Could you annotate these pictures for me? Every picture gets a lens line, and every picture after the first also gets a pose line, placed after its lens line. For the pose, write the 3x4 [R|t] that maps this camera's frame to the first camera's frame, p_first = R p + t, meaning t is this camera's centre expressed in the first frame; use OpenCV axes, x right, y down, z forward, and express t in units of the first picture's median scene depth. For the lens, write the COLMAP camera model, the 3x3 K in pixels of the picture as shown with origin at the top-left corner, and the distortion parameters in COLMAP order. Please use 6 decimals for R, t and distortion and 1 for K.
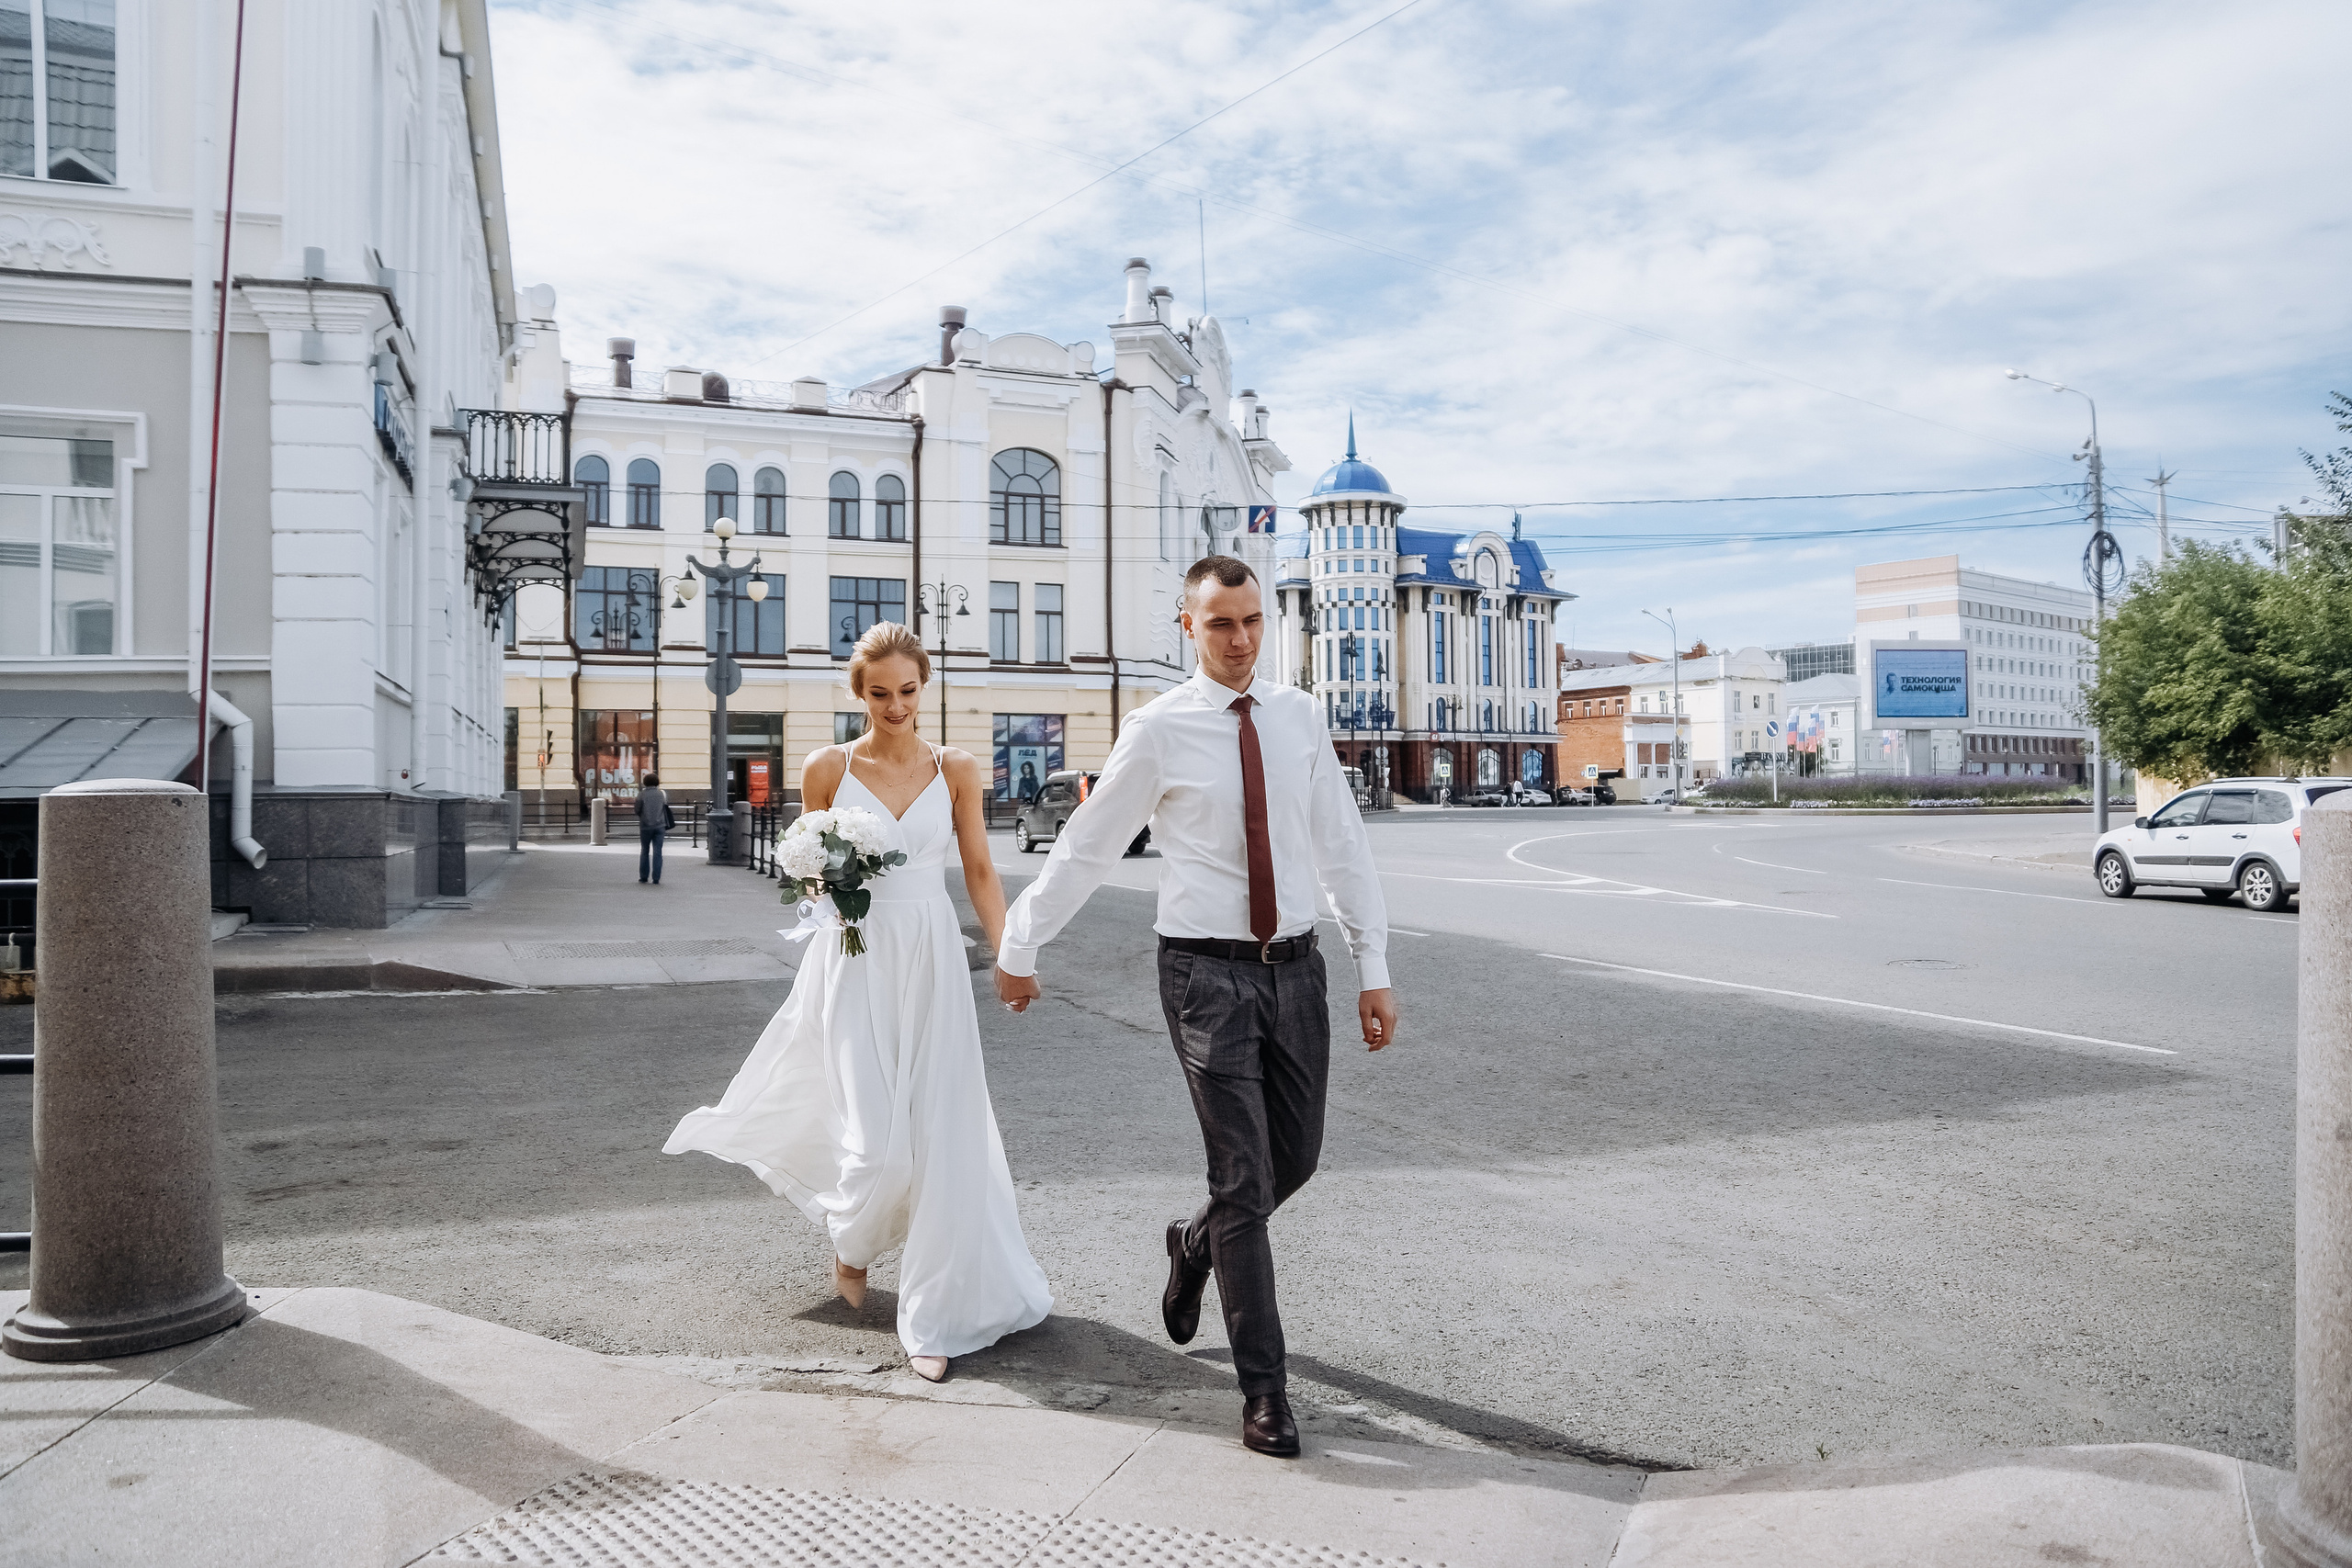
lens RADIAL K [[1677.7, 0, 1158.2], [0, 1677.7, 749.1], [0, 0, 1]] dist [-0.122676, 0.057749]
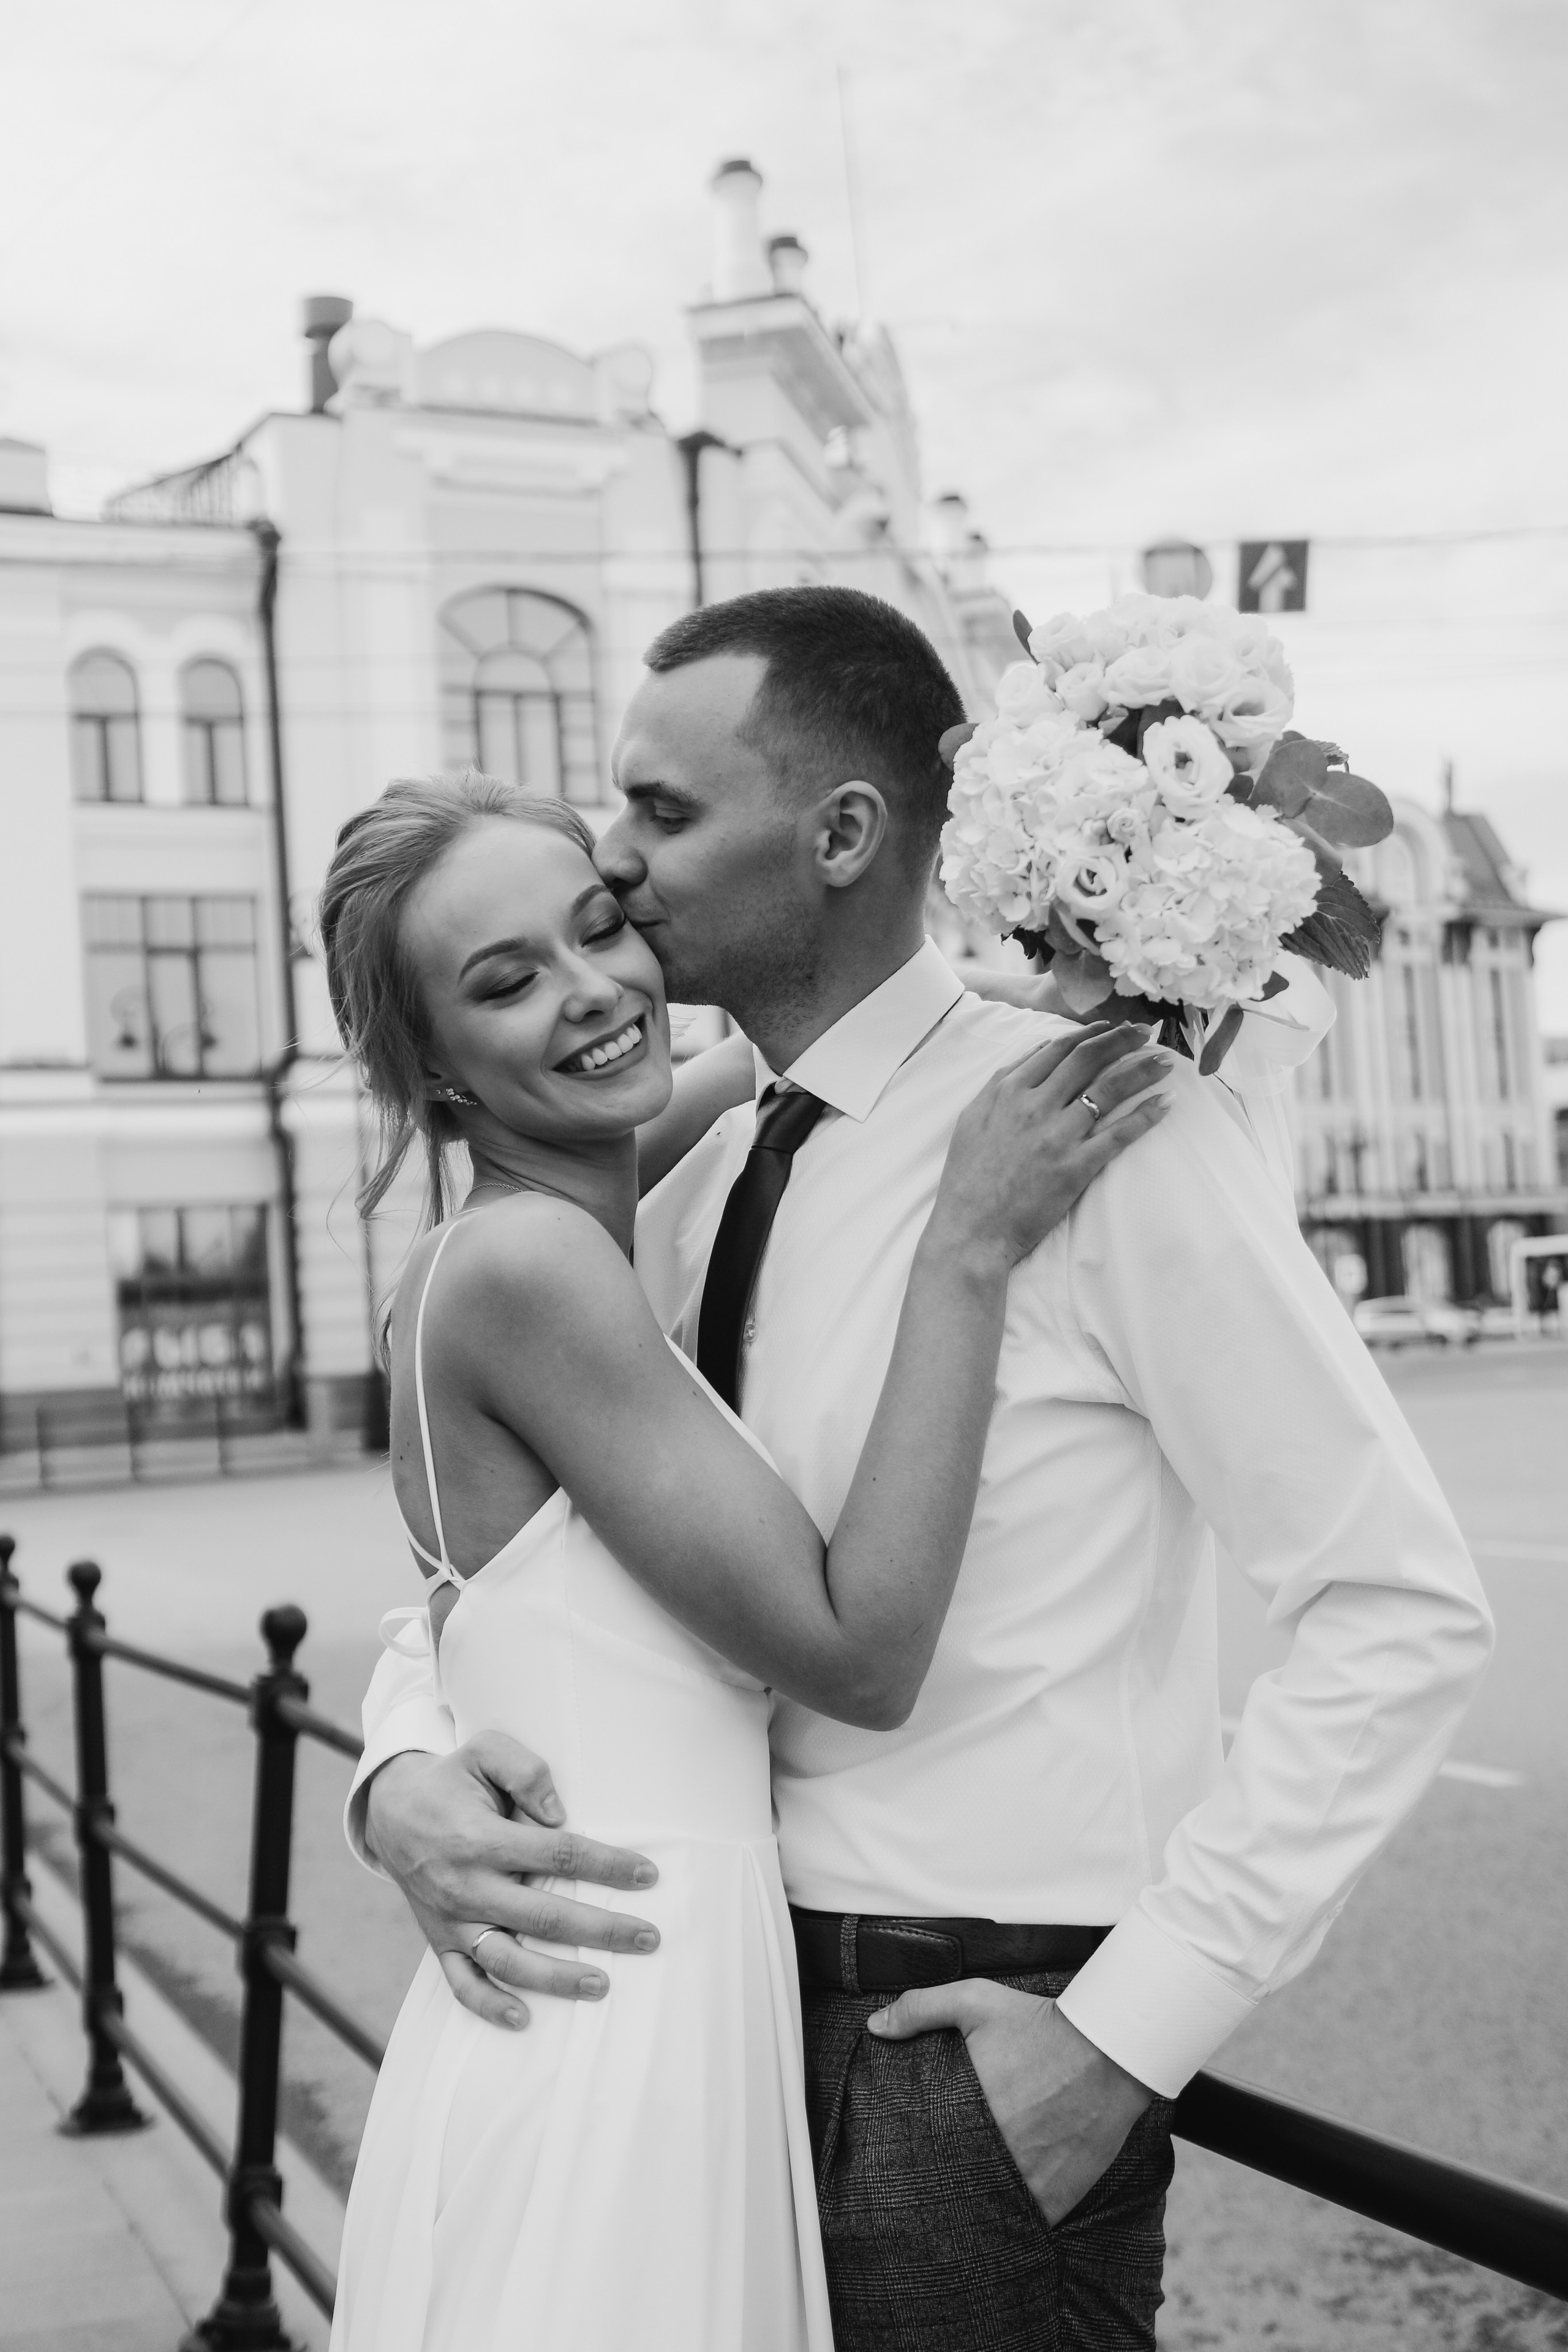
lens RADIAL K [[3047.2, 0, 763.9], [0, 3047.2, 1155.7], [0, 0, 1]] dist [0.046107, 0.000000]
pose [[0.998377, -0.053477, 0.019582, -0.037098], [0.054161, 0.997874, -0.036261, 0.002550], [-0.017601, 0.037263, 0.999150, 0.197254]]
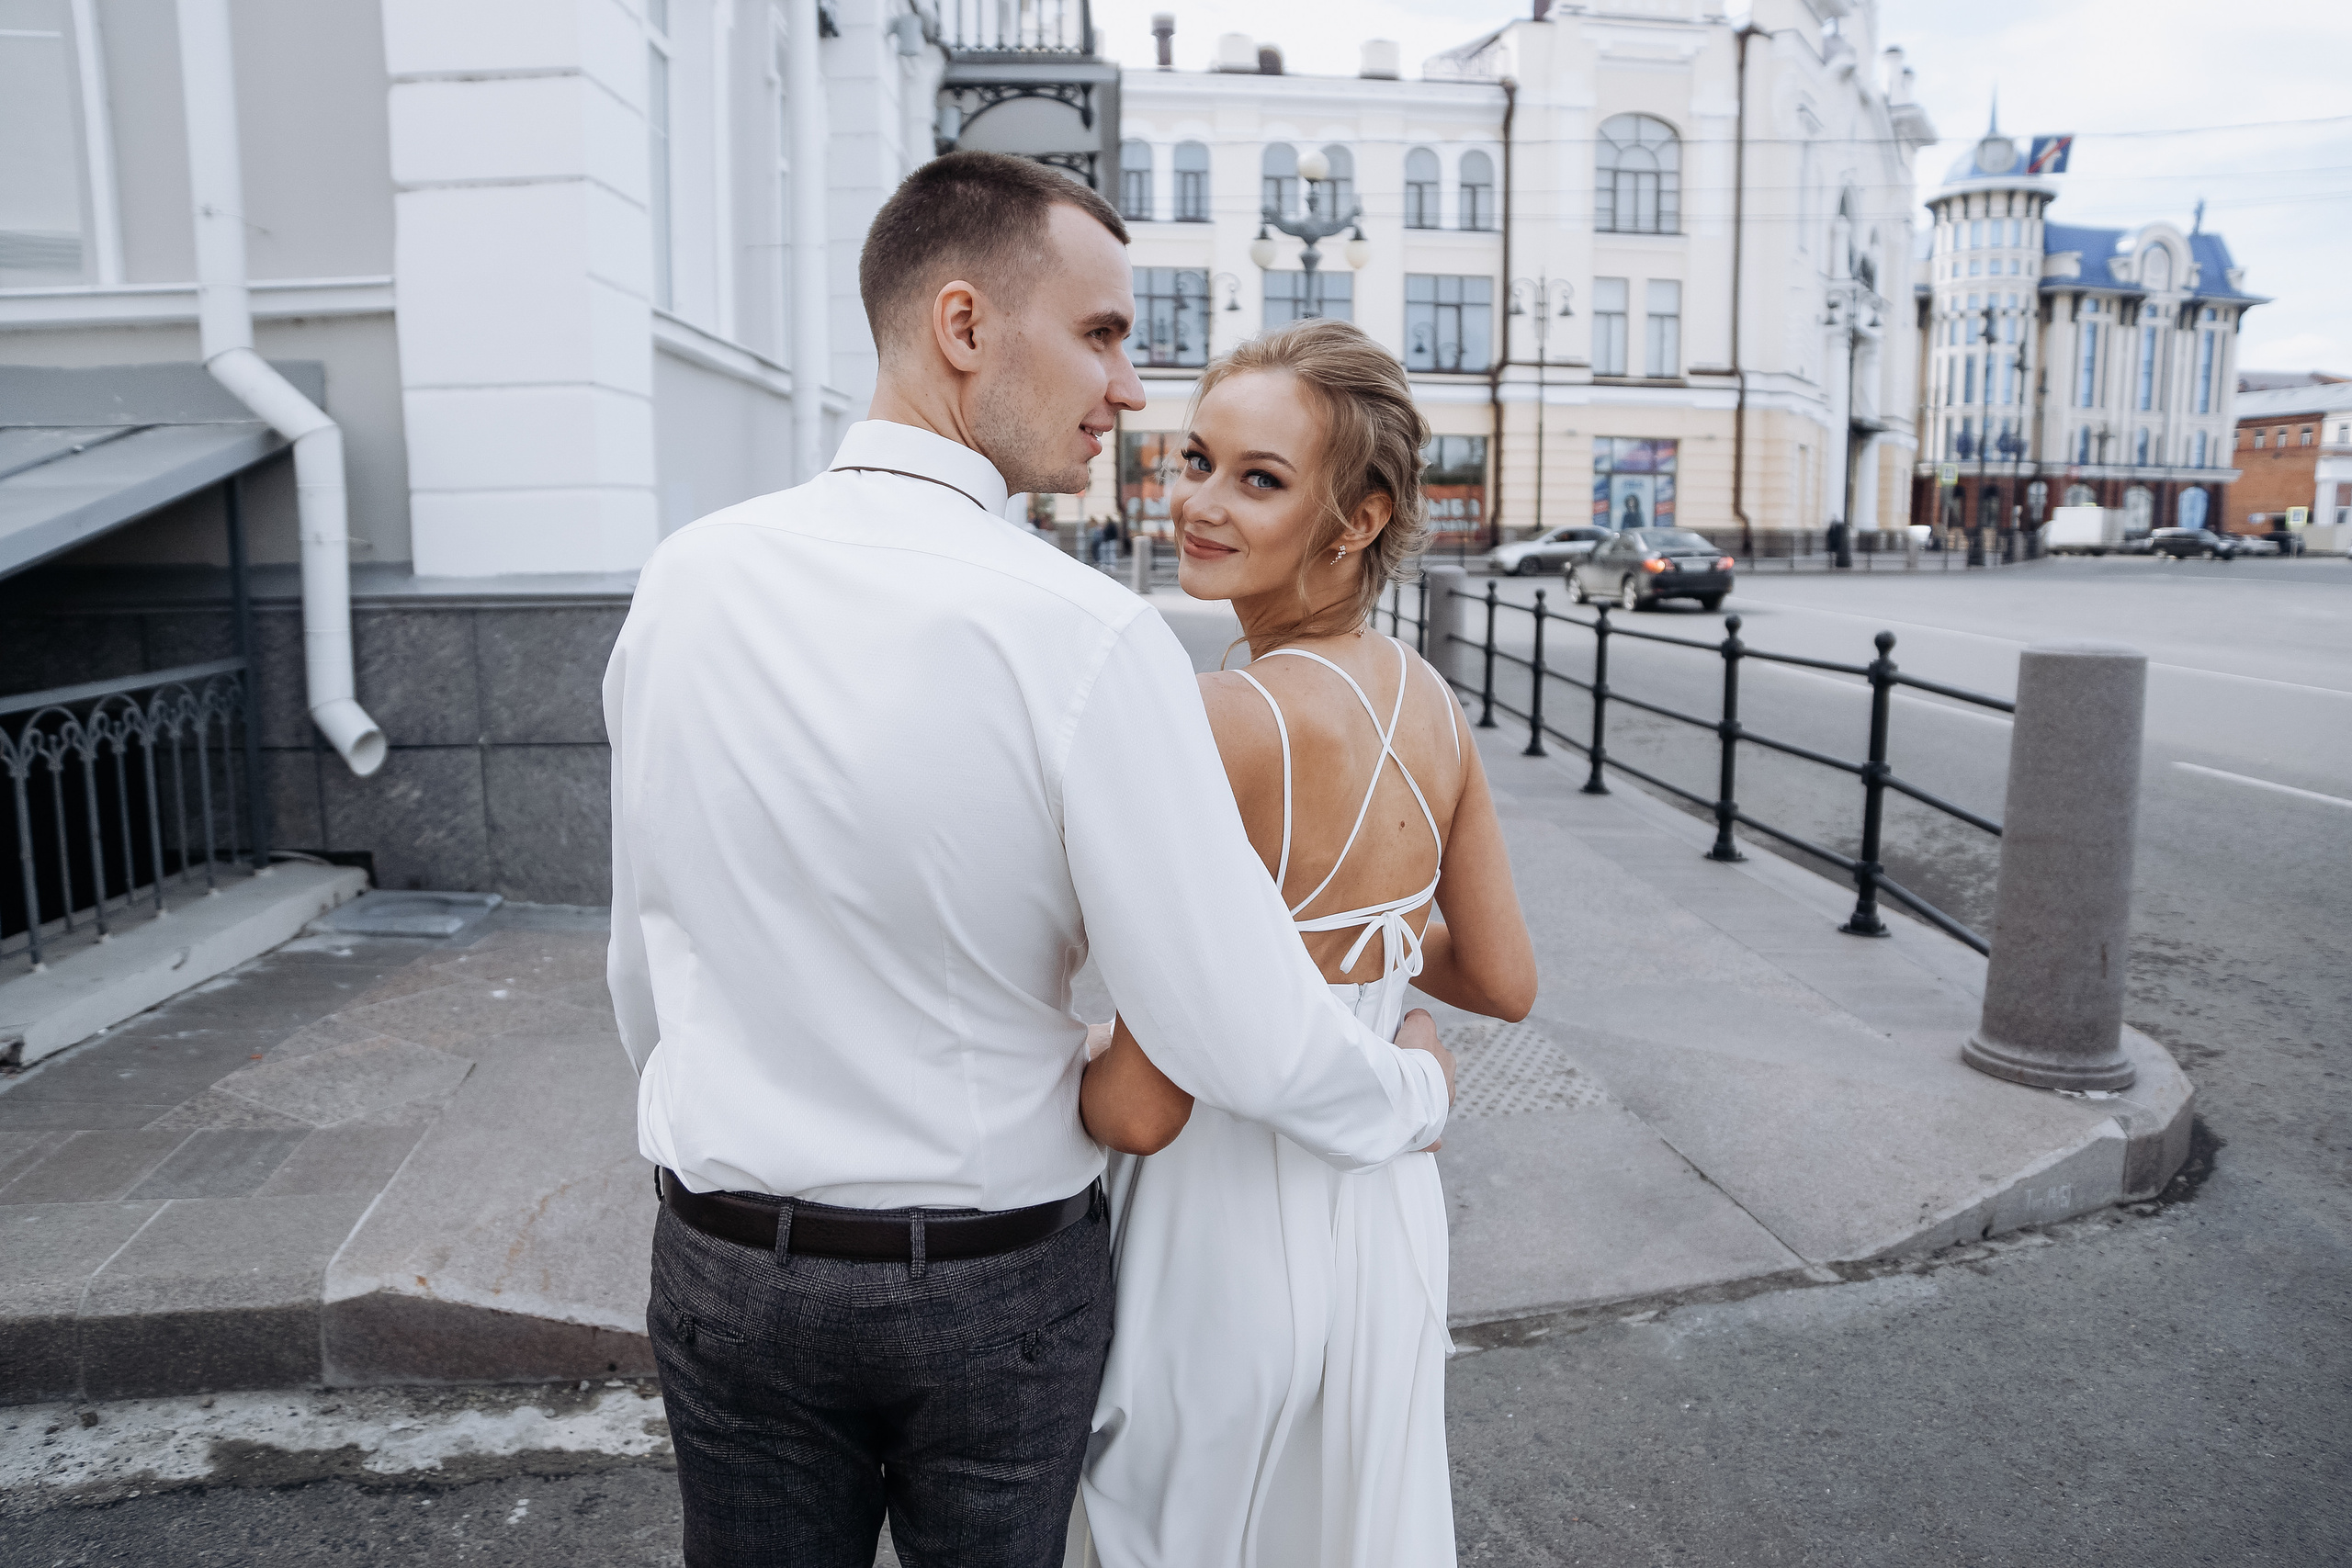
lens RADIAL K [[1677.7, 0, 1157.0], [0, 1677.7, 749.4], [0, 0, 1]] dist [-0.122676, 0.057749]
pose [[0.949903, 0.051012, -0.308355, -0.040430], [-0.000585, 0.986879, 0.161460, -0.000507], [0.312545, -0.153191, 0.937469, 0.120611]]
